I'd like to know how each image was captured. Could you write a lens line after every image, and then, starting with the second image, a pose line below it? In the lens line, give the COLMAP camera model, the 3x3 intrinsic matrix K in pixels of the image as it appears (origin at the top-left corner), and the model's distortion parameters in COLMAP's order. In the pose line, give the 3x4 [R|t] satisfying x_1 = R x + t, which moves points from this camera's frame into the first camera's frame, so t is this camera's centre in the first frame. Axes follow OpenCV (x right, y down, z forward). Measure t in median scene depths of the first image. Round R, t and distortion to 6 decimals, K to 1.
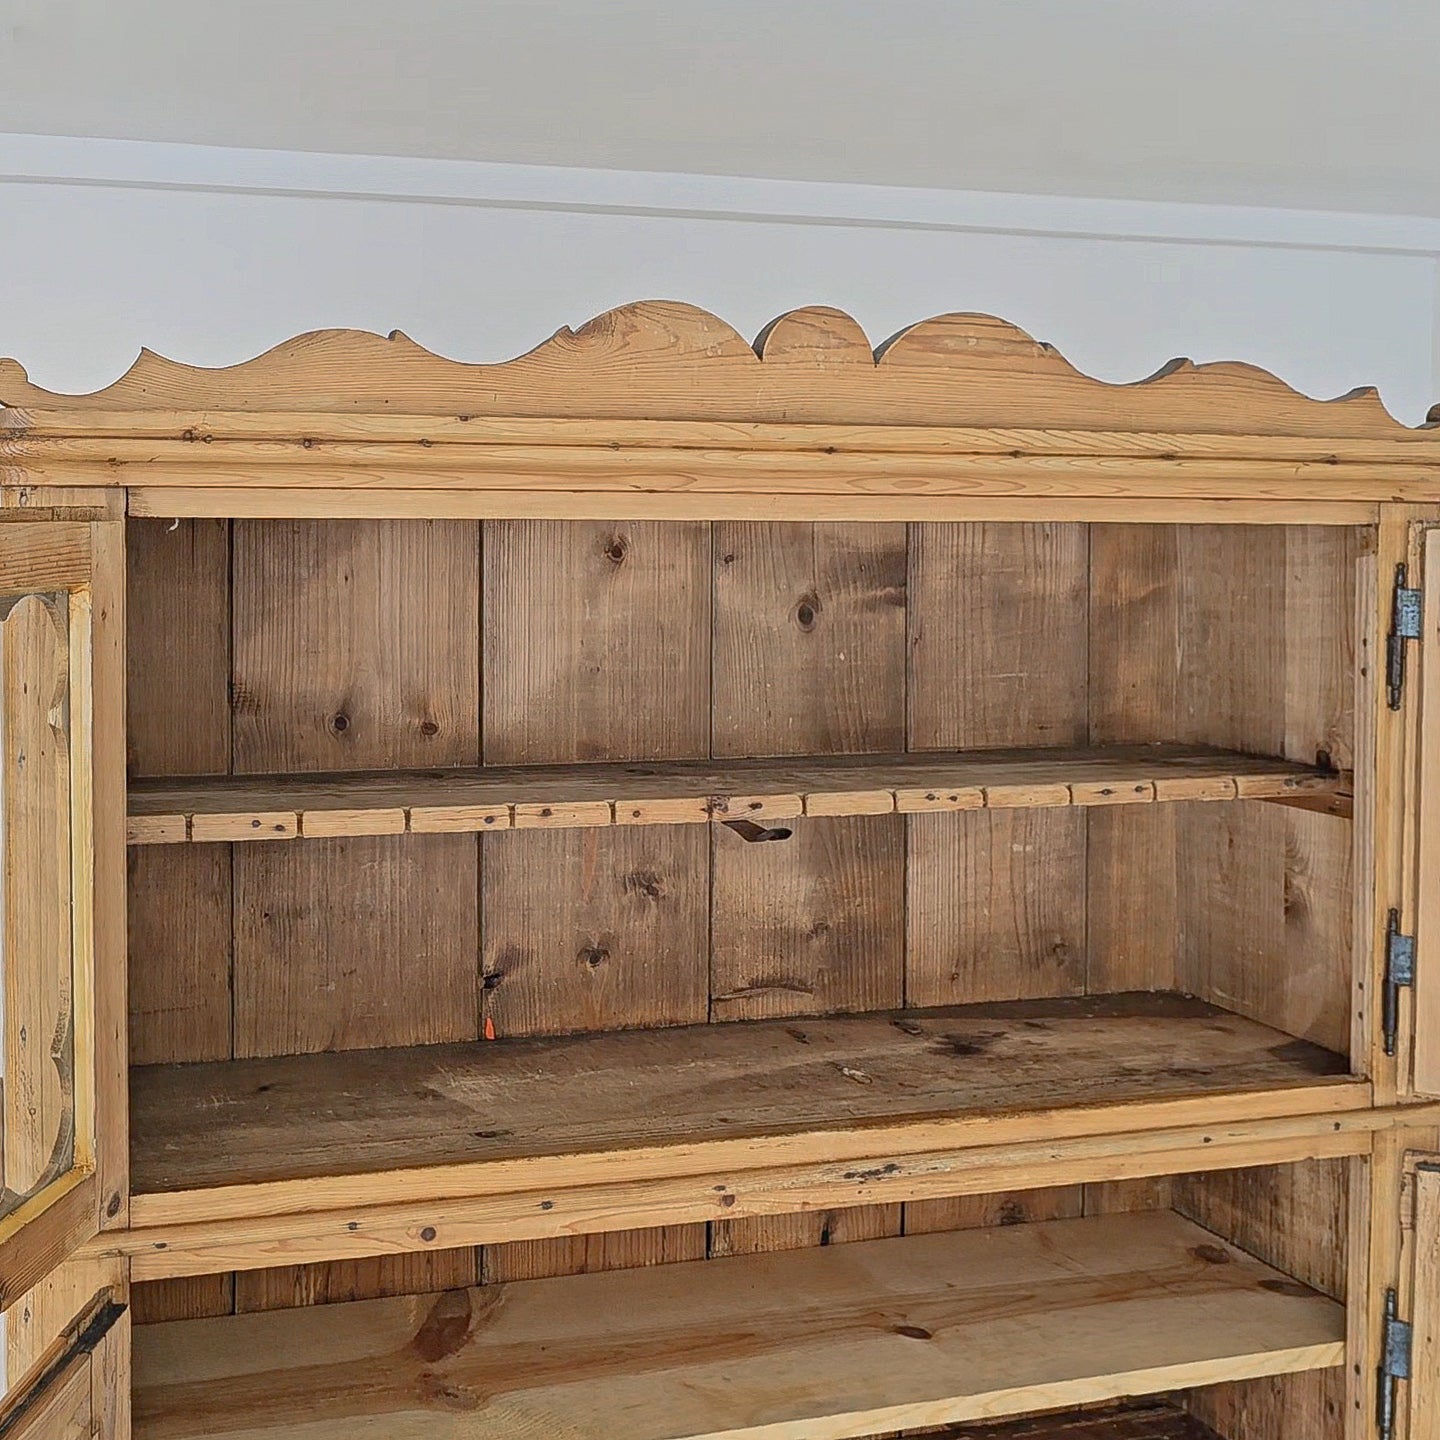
lens RADIAL K [[1667.9, 0, 406.7], [0, 1667.9, 552.8], [0, 0, 1]] dist [-0.012688, 0.000000]
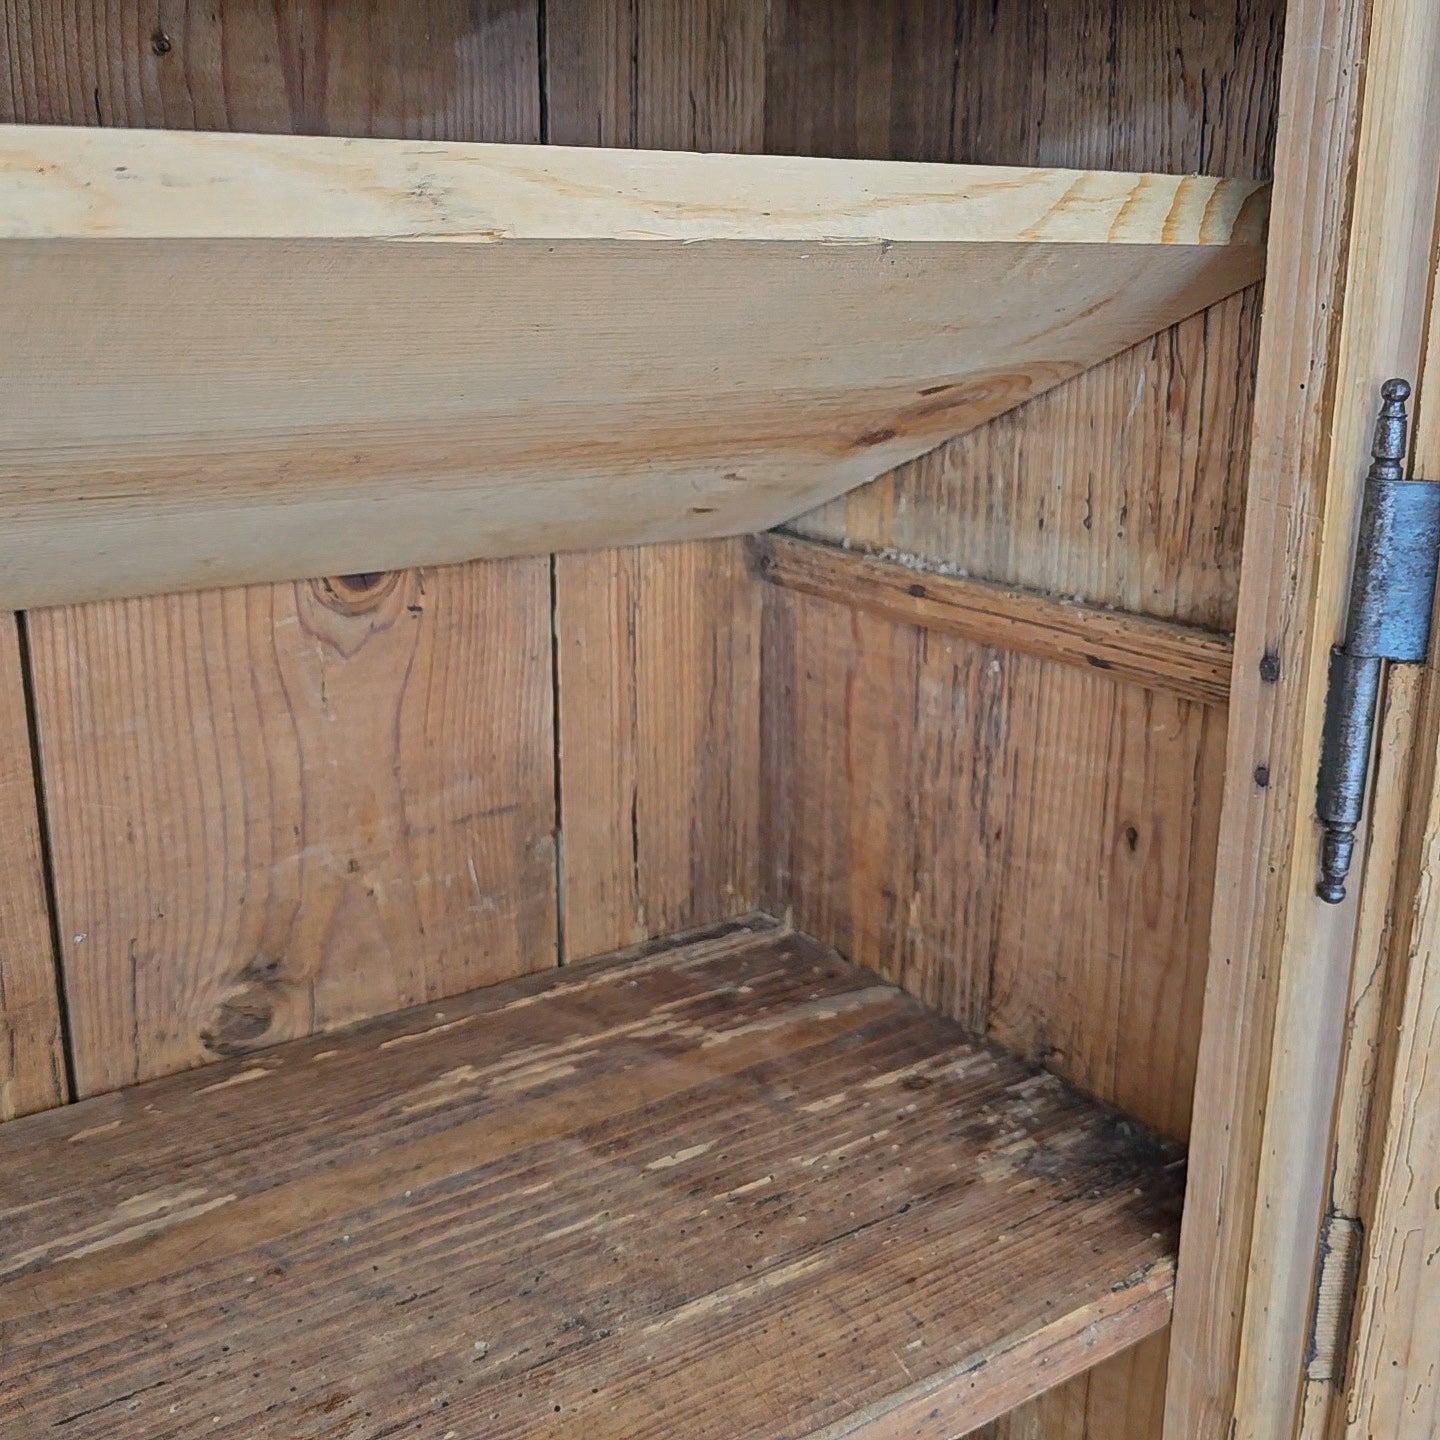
lens RADIAL K [[1667.9, 0, 707.5], [0, 1667.9, 696.2], [0, 0, 1]] dist [-0.012688, 0.000000]
pose [[0.931870, -0.090883, 0.351224, 0.364009], [0.001221, 0.968894, 0.247472, 0.422915], [-0.362790, -0.230182, 0.902995, 0.755395]]
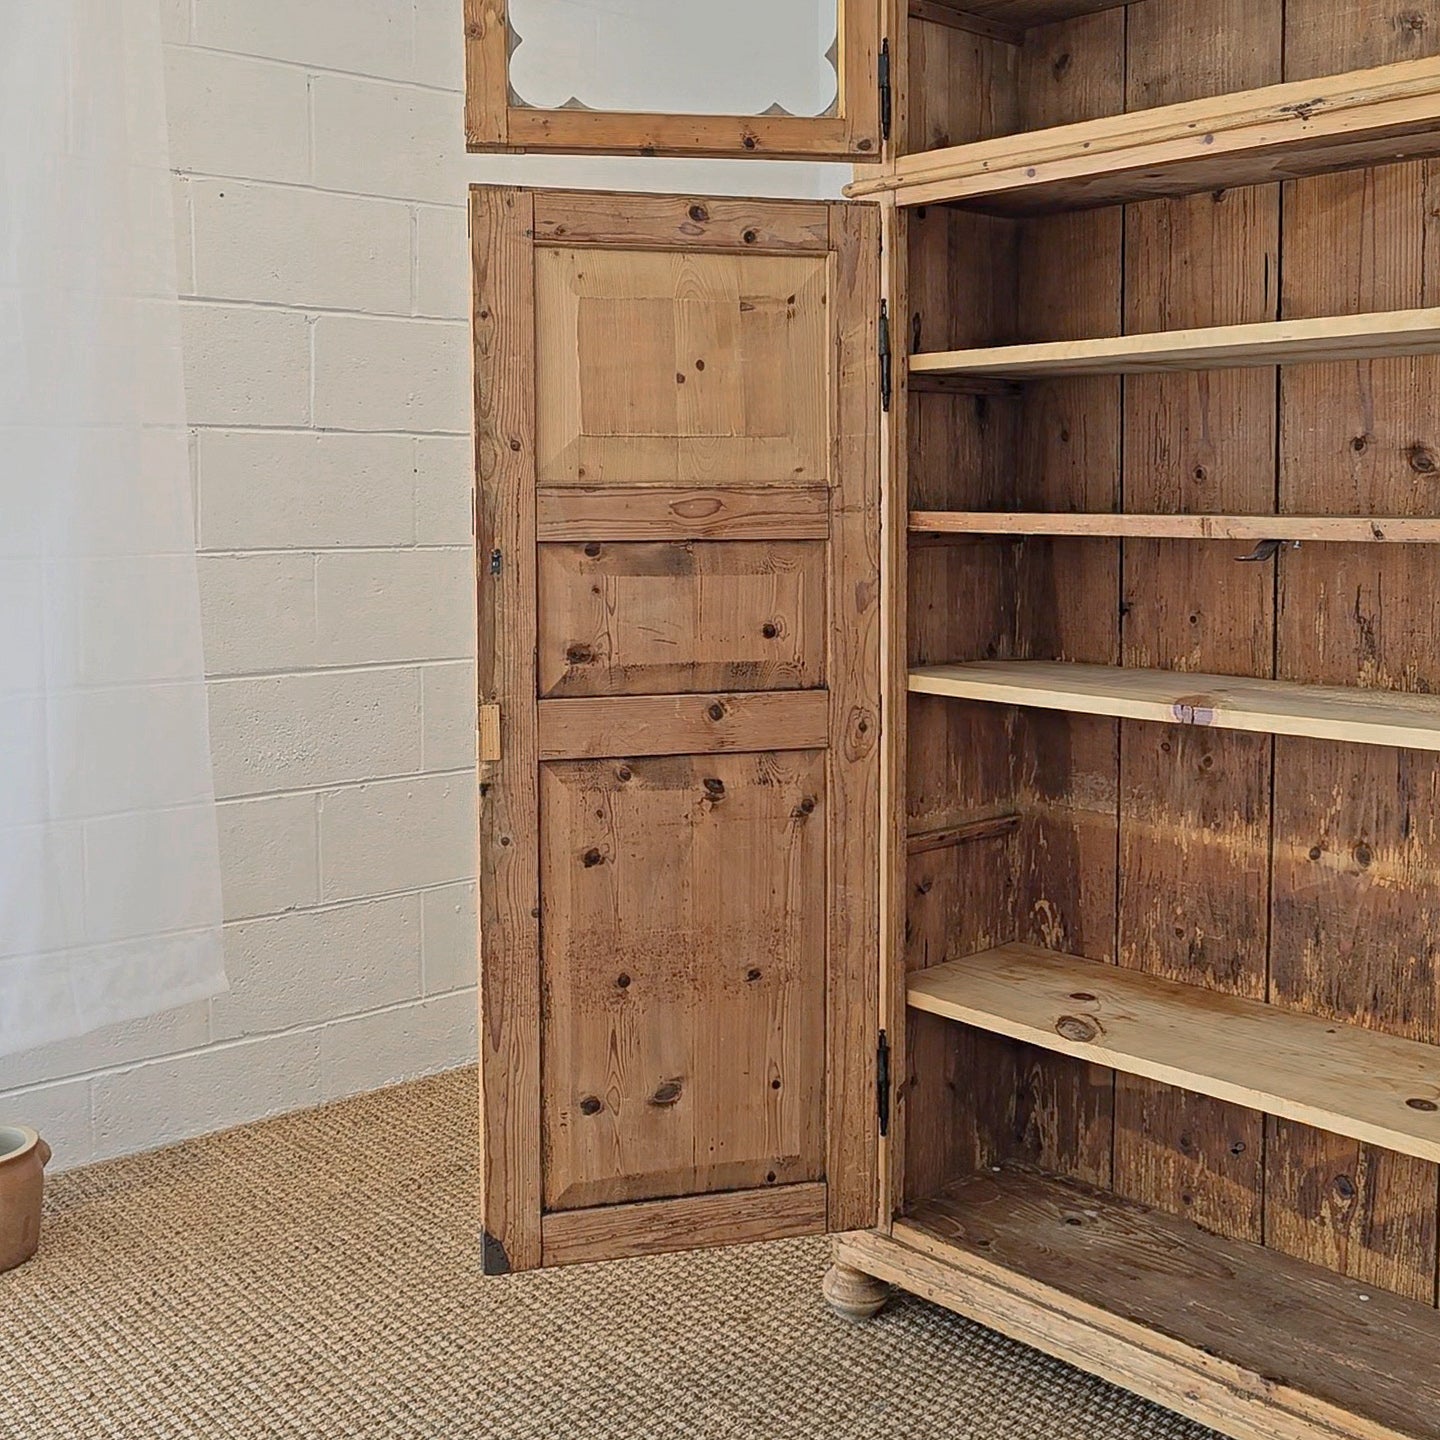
lens RADIAL K [[1667.9, 0, 726.6], [0, 1667.9, 582.3], [0, 0, 1]] dist [-0.012688, 0.000000]
pose [[0.475345, 0.047565, -0.878513, 1.123953], [-0.006993, 0.998710, 0.050289, 0.624860], [0.879772, -0.017762, 0.475064, -0.027264]]
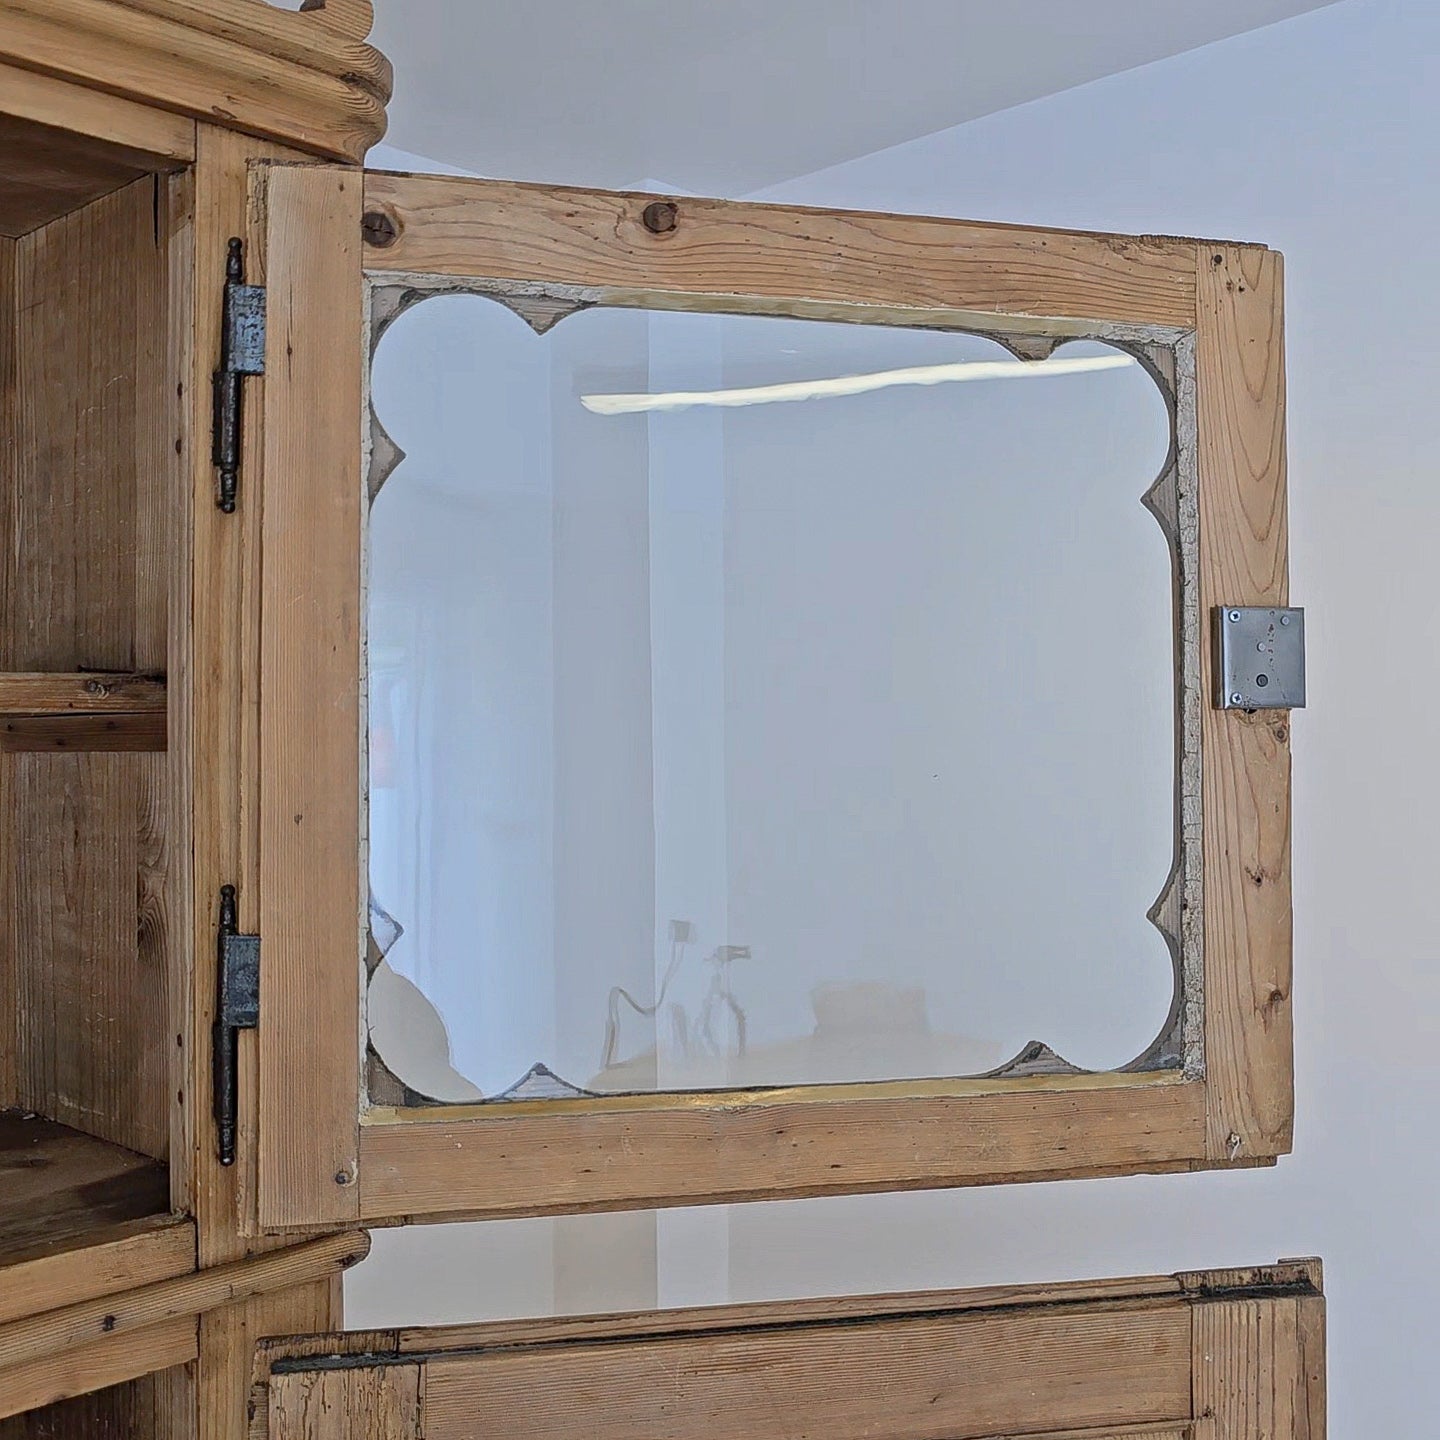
lens RADIAL K [[1603.8, 0, 701.8], [0, 1603.8, 687.5], [0, 0, 1]] dist [-0.030647, 0.000000]
pose [[0.840008, 0.009667, 0.542487, 0.440325], [0.014194, 0.999108, -0.039782, 0.172349], [-0.542388, 0.041118, 0.839122, 0.482037]]
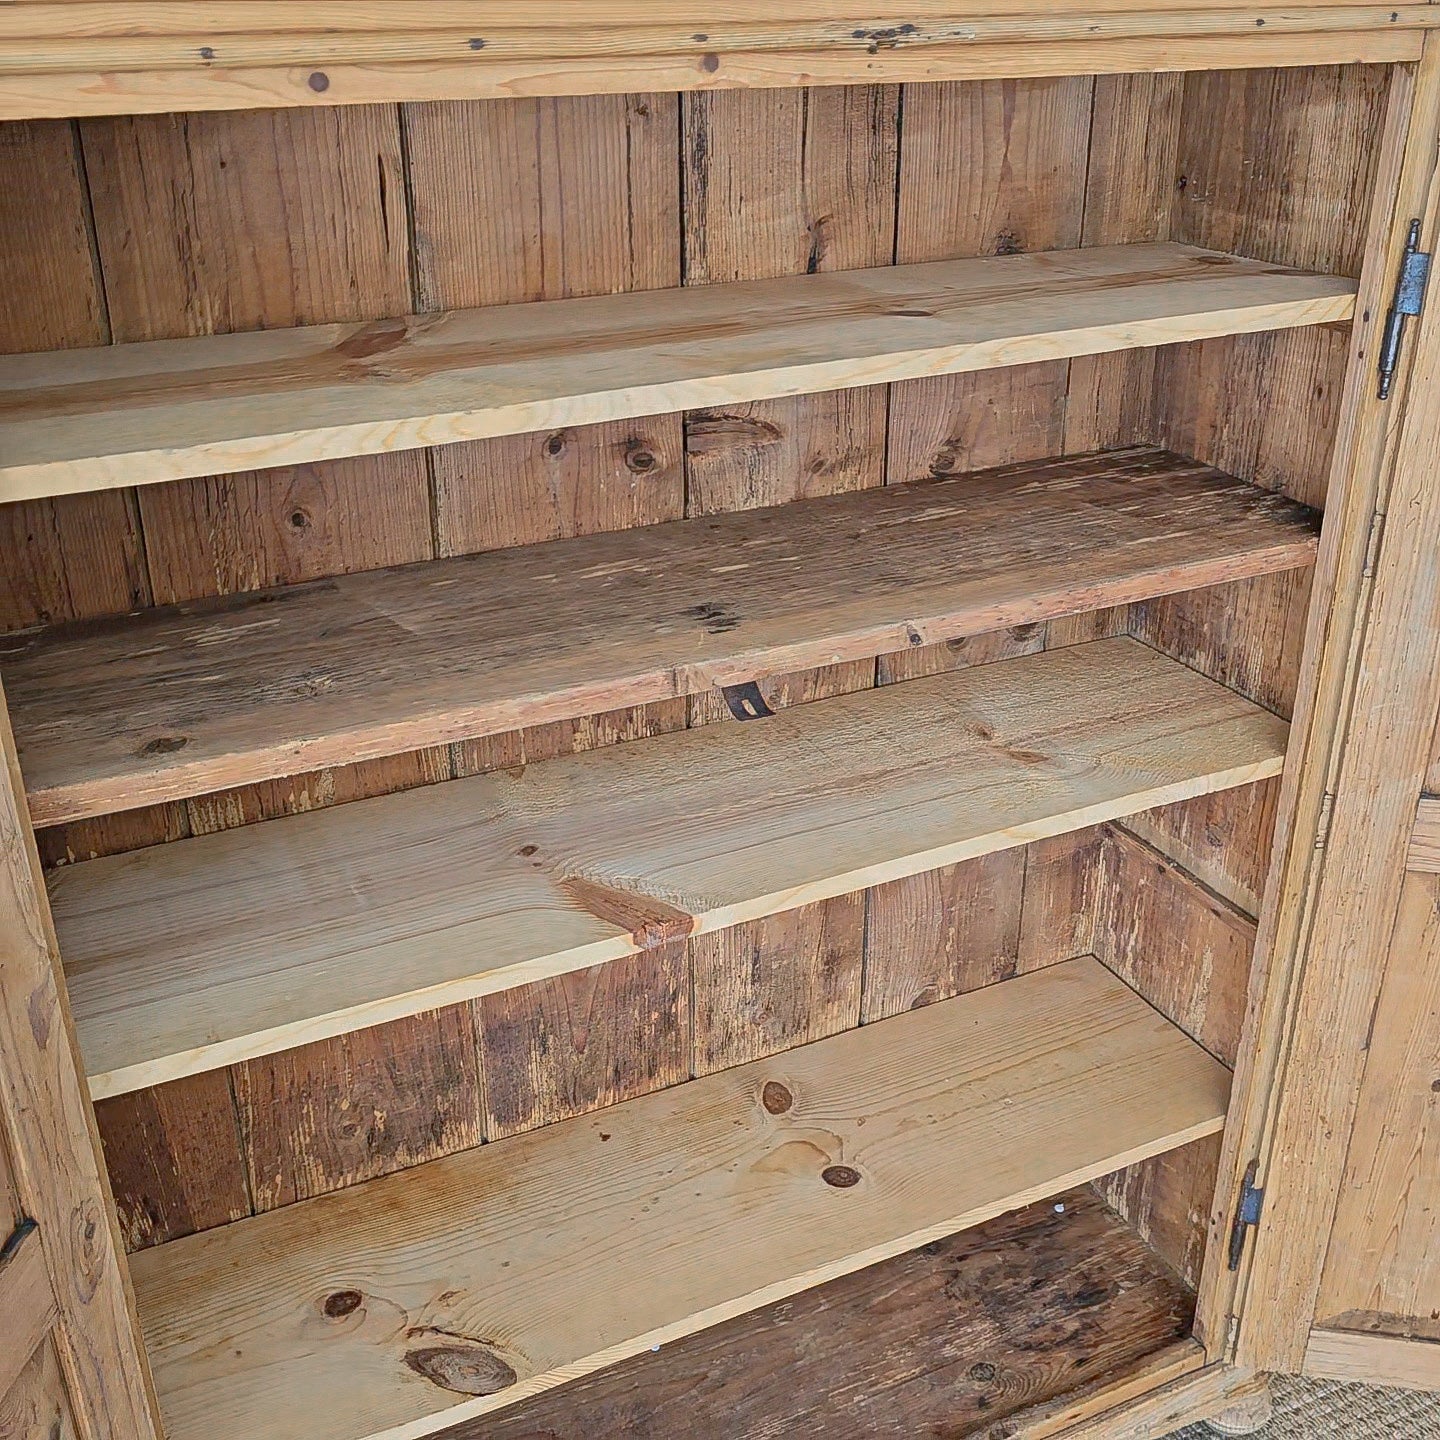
lens RADIAL K [[1598.2, 0, 718.2], [0, 1598.2, 690.3], [0, 0, 1]] dist [-0.012860, 0.000000]
pose [[0.977242, -0.094315, 0.190009, 0.023403], [0.008666, 0.912726, 0.408480, 0.317136], [-0.211951, -0.397537, 0.892771, 0.188698]]
